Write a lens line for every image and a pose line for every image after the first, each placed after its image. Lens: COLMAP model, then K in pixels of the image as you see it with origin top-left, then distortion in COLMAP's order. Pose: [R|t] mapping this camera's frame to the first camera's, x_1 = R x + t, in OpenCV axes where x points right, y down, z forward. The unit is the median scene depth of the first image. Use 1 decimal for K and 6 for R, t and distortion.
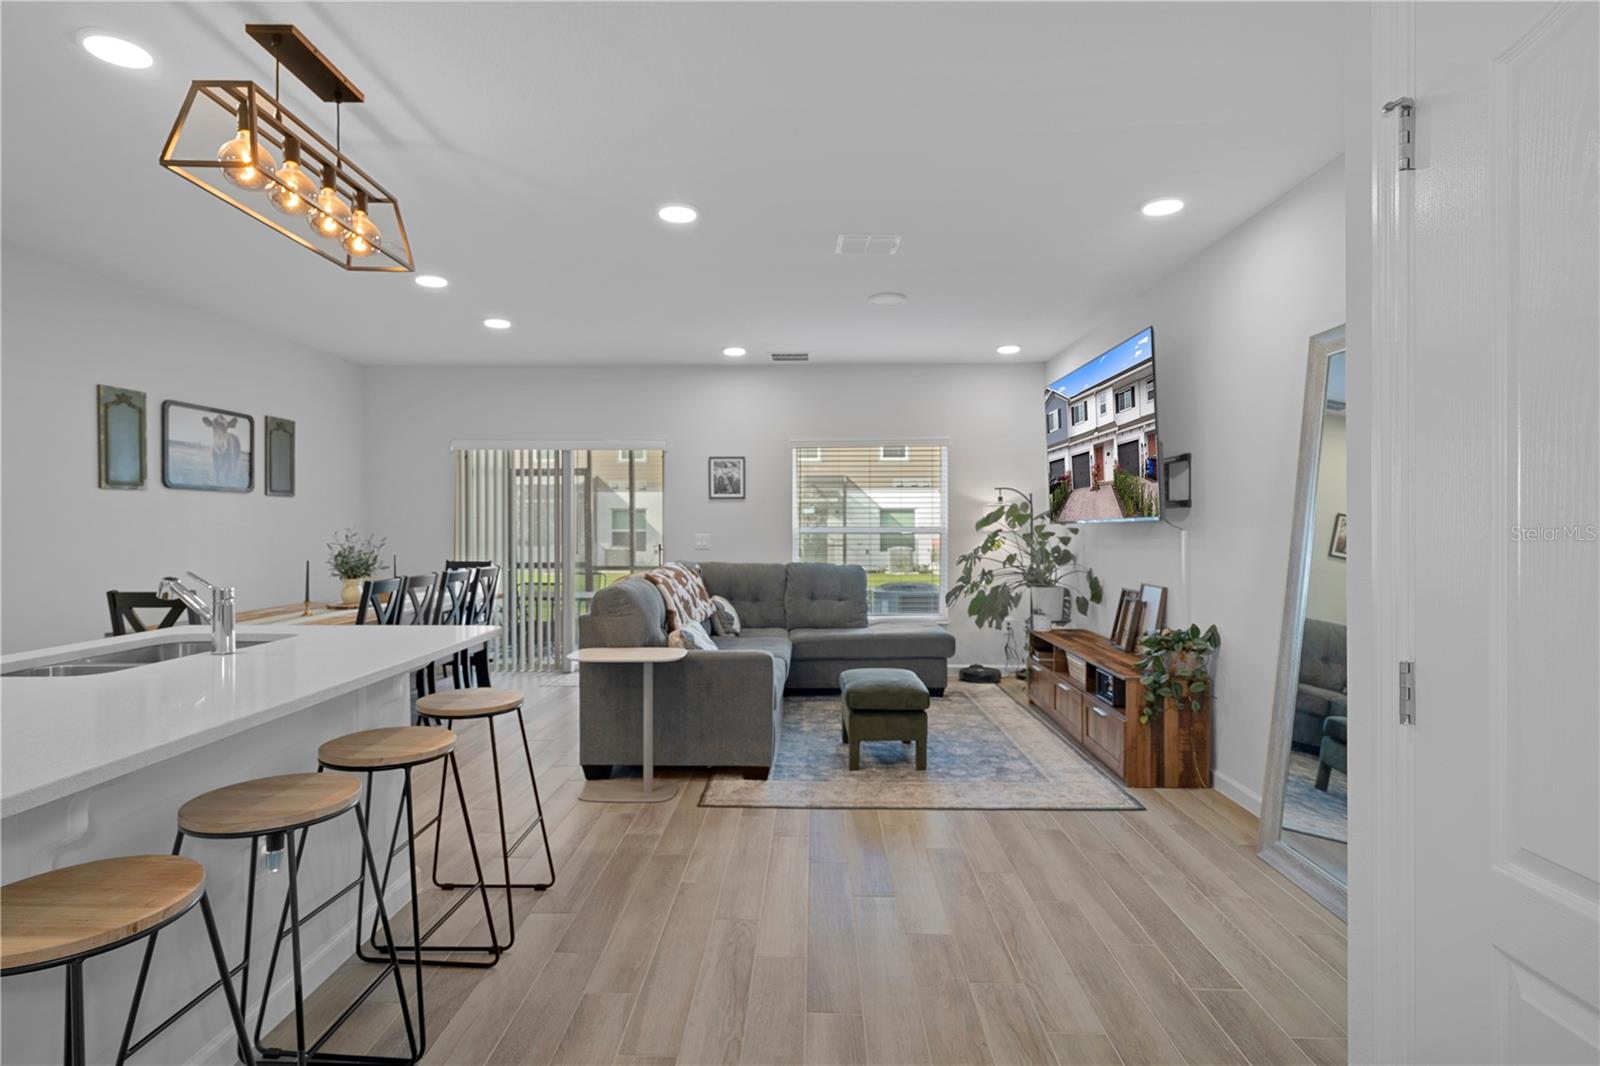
lens RADIAL K [[803.9, 0, 776.1], [0, 803.9, 527.4], [0, 0, 1]] dist [0.021593, -0.002806]
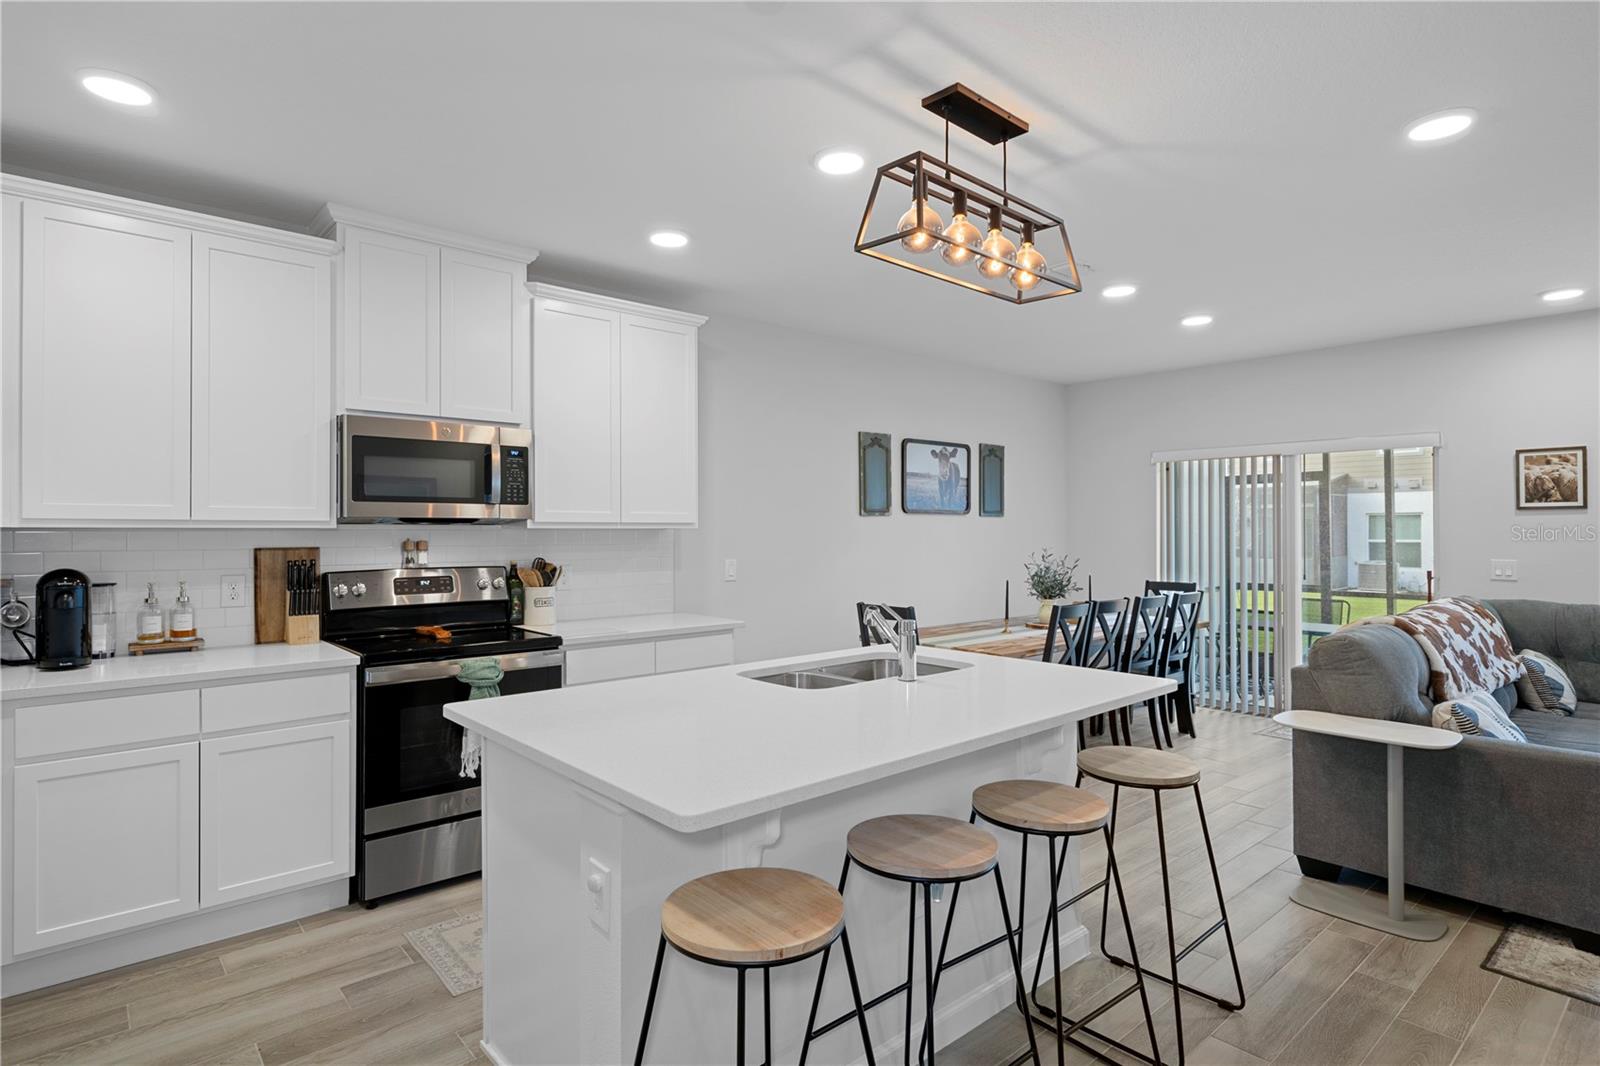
lens RADIAL K [[832.9, 0, 799.0], [0, 832.9, 525.9], [0, 0, 1]] dist [0.000999, 0.004803]
pose [[0.693075, -0.004151, -0.720854, 0.012788], [-0.002251, 0.999966, -0.007923, -0.020378], [0.720862, 0.007114, 0.693042, 0.055332]]
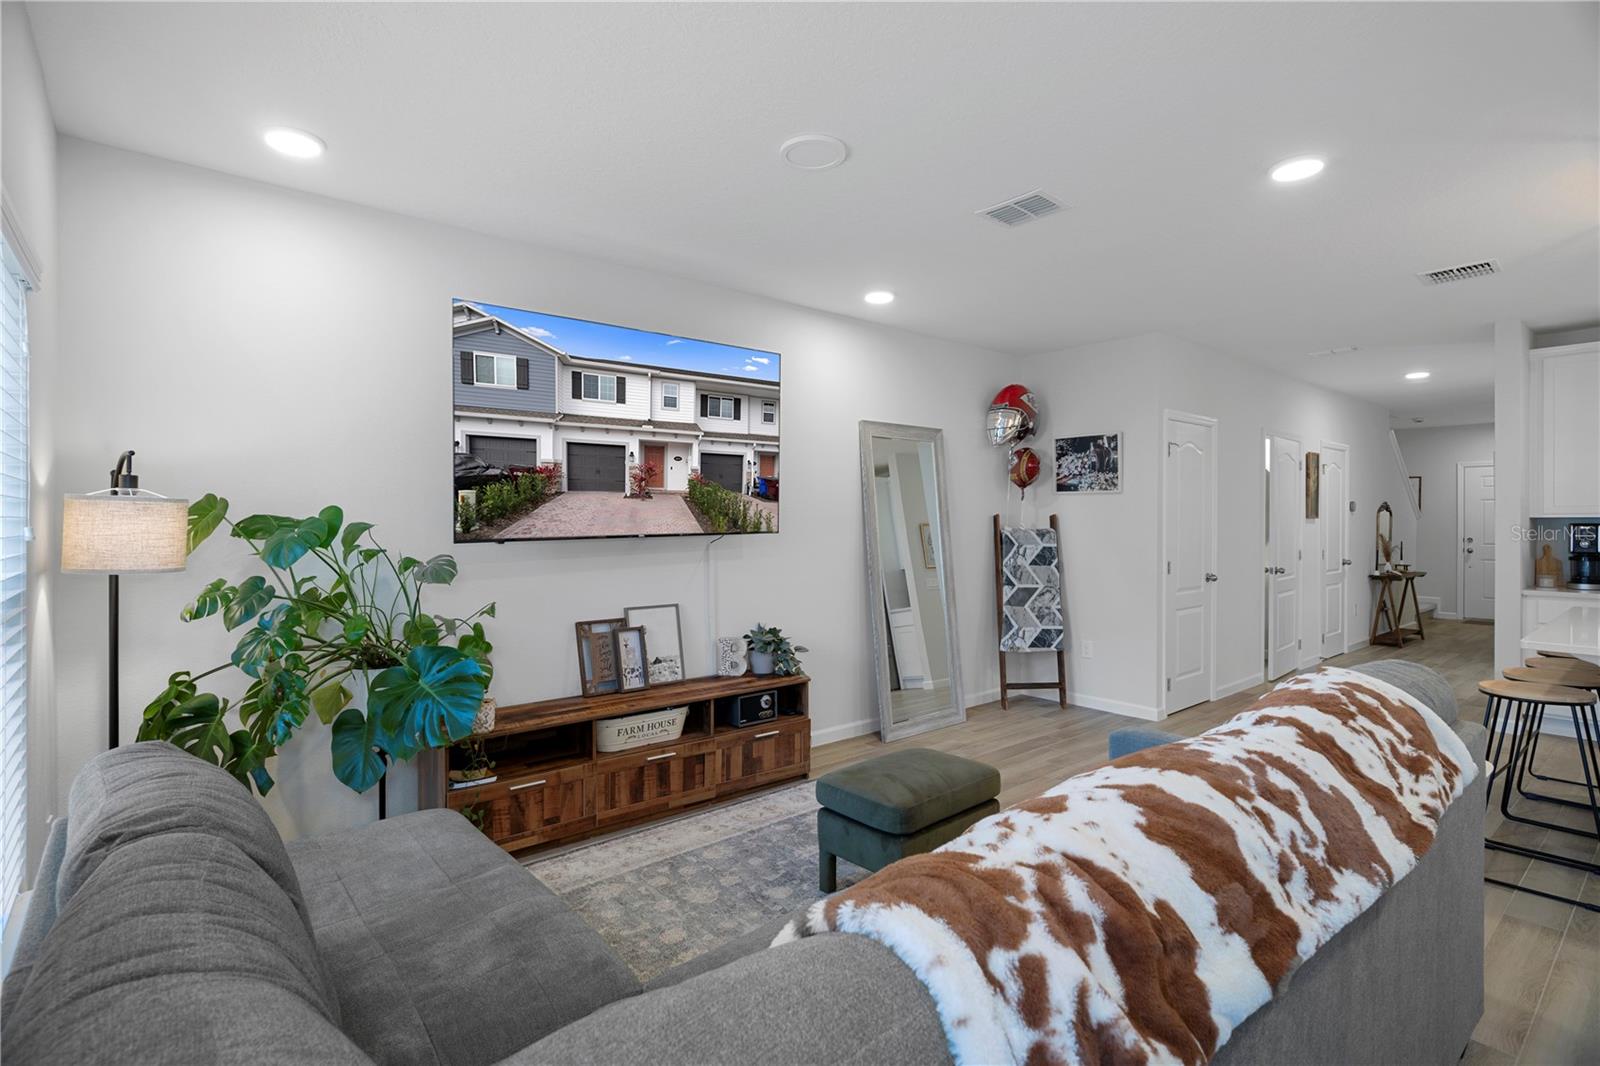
lens RADIAL K [[767.4, 0, 787.9], [0, 767.4, 529.8], [0, 0, 1]] dist [-0.002412, -0.001825]
pose [[-0.676154, -0.001265, 0.736759, -0.249316], [0.007289, 0.999938, 0.008406, -0.019943], [-0.736724, 0.011055, -0.676103, 1.383138]]
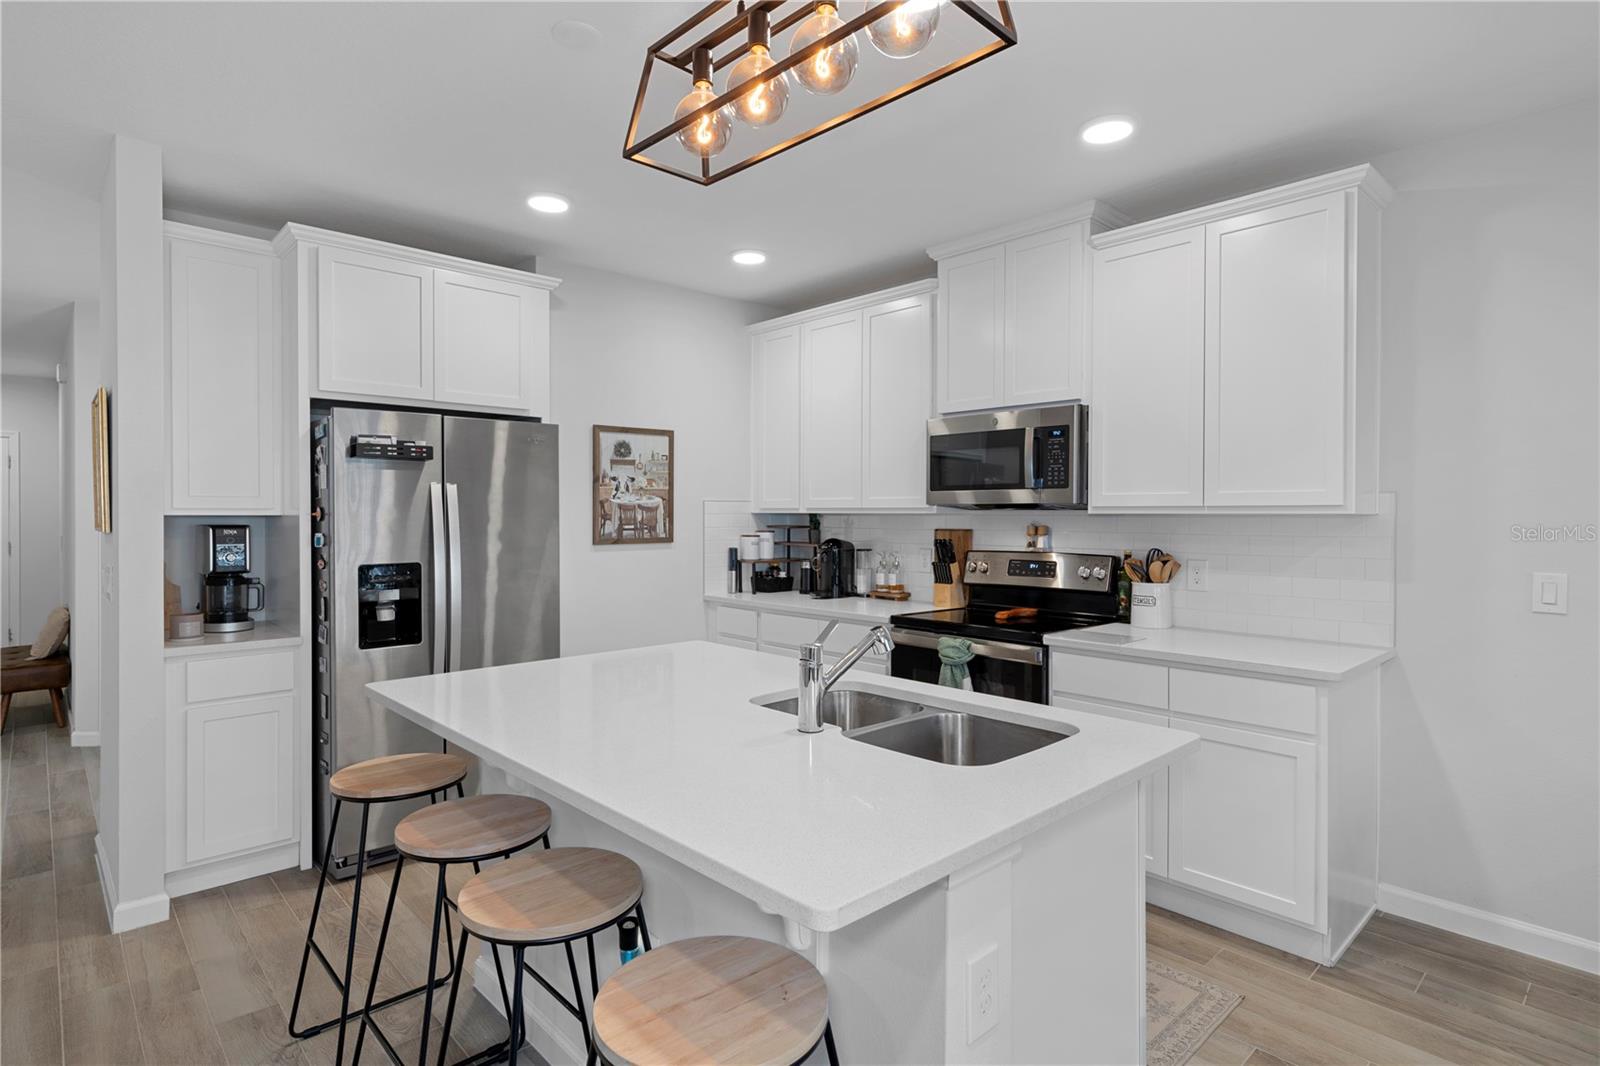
lens RADIAL K [[832.9, 0, 791.1], [0, 832.9, 521.2], [0, 0, 1]] dist [0.000999, 0.004803]
pose [[-0.701969, 0.006612, -0.712177, -0.048917], [-0.003080, 0.999919, 0.012319, -0.025305], [0.712201, 0.010841, -0.701892, 0.729215]]
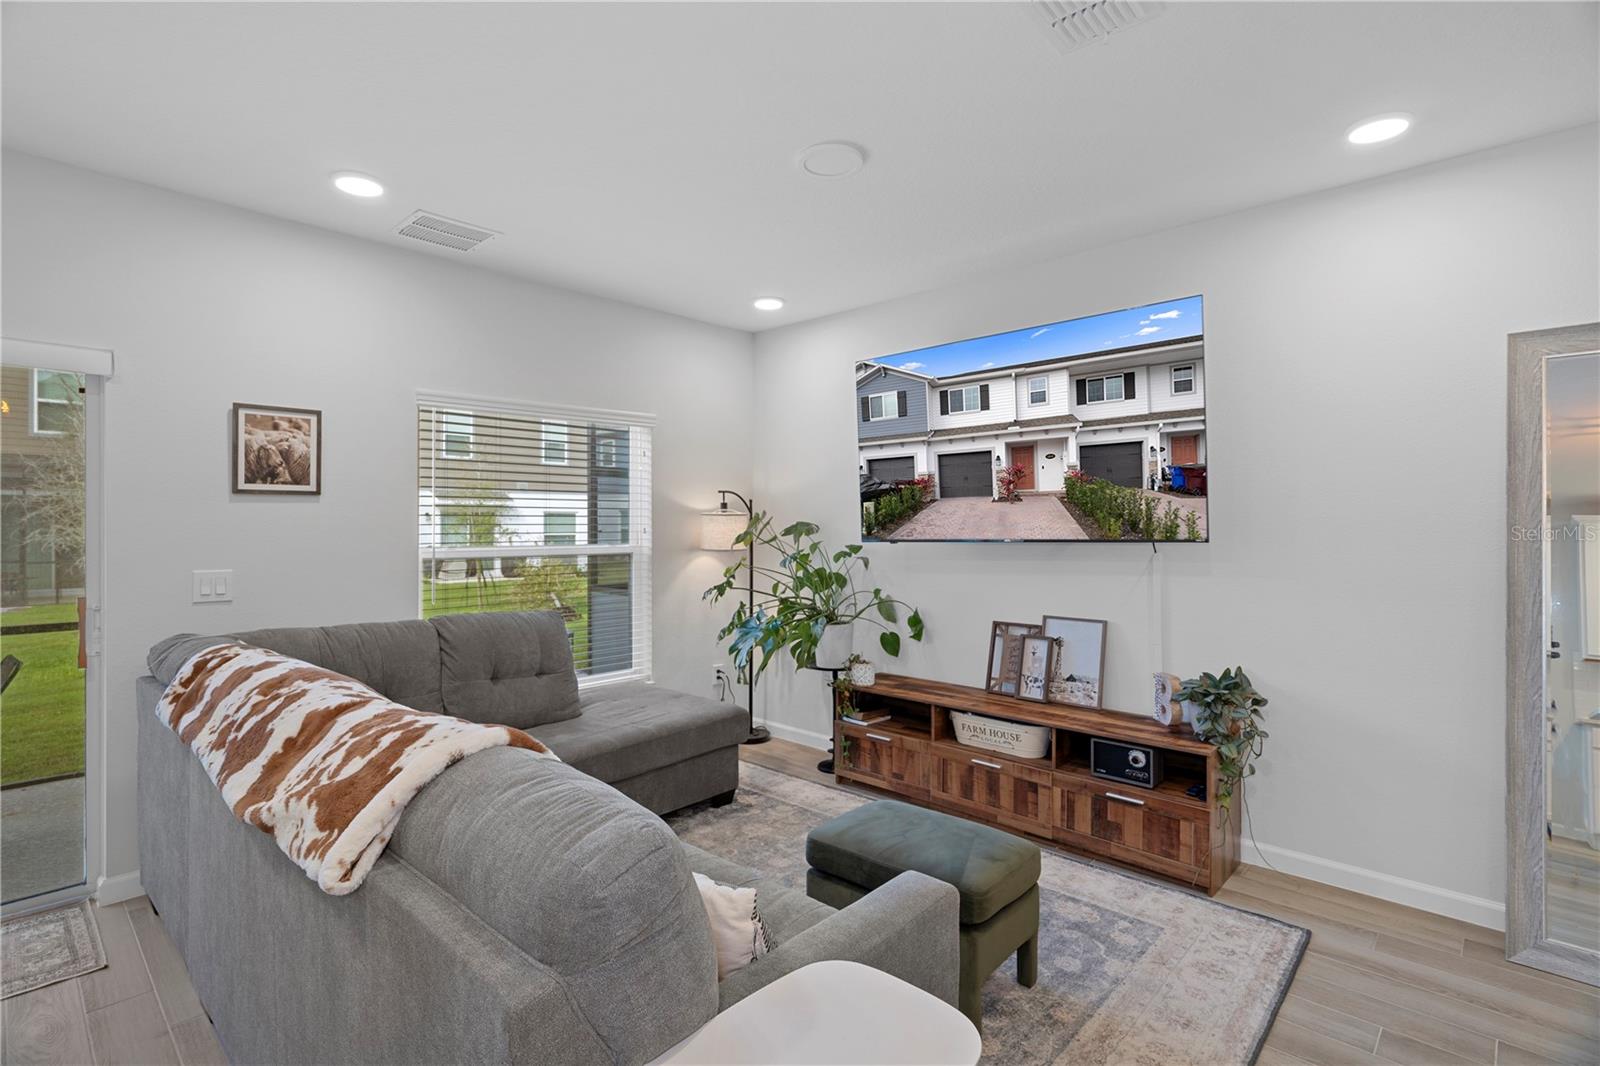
lens RADIAL K [[803.9, 0, 779.4], [0, 803.9, 521.4], [0, 0, 1]] dist [0.021593, -0.002806]
pose [[0.660840, 0.001780, 0.750525, -0.325683], [0.002337, 0.999987, -0.004430, -0.023631], [-0.750523, 0.004681, 0.660828, 0.645566]]
